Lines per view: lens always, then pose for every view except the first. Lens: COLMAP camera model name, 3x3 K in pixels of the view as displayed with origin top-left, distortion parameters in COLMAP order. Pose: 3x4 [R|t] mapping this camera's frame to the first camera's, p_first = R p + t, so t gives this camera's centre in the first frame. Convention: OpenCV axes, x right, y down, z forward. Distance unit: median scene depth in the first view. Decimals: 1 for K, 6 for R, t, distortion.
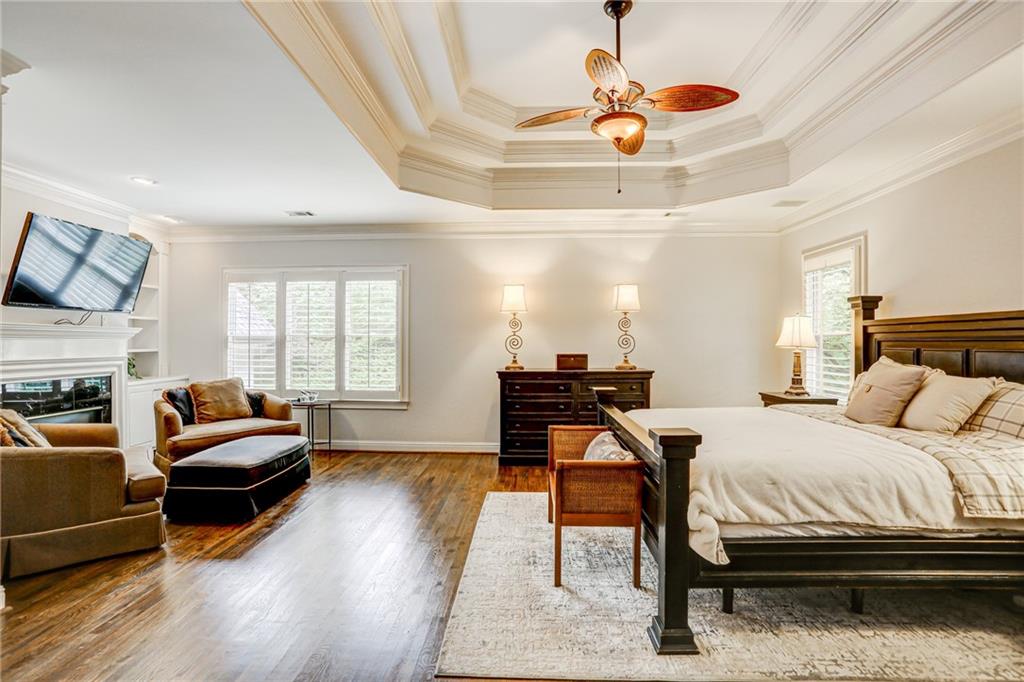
lens RADIAL K [[498.1, 0, 508.2], [0, 498.1, 342.0], [0, 0, 1]] dist [-0.075547, 0.032508]
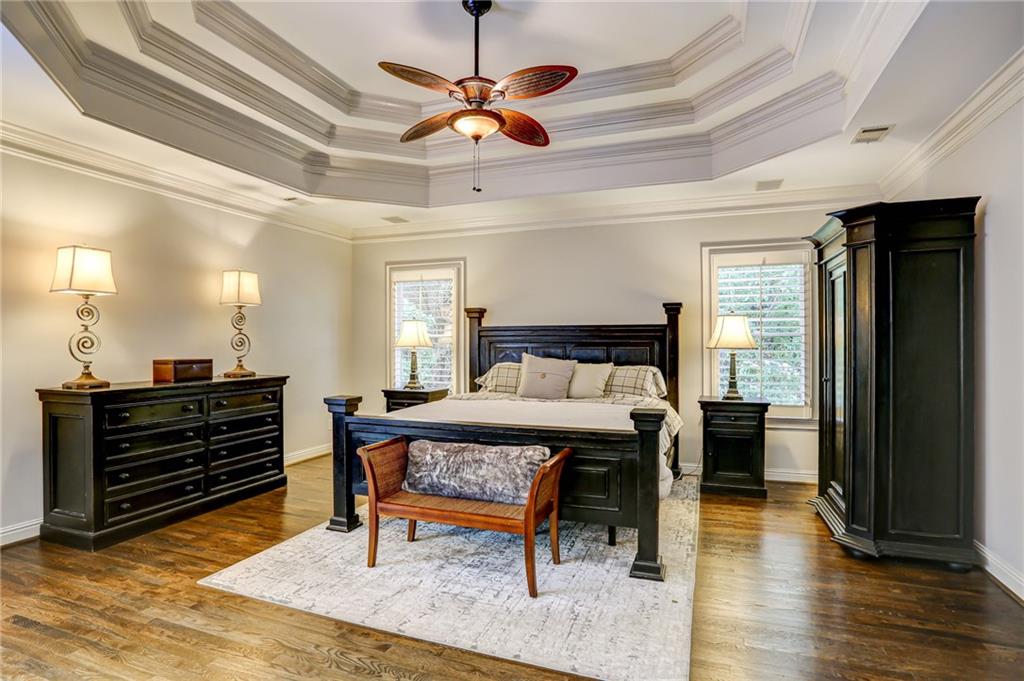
lens RADIAL K [[498.1, 0, 508.2], [0, 498.1, 341.5], [0, 0, 1]] dist [-0.075547, 0.032508]
pose [[0.342874, 0.003712, 0.939374, -0.417795], [0.000686, 0.999991, -0.004202, 0.002262], [-0.939381, 0.002085, 0.342869, 0.369406]]
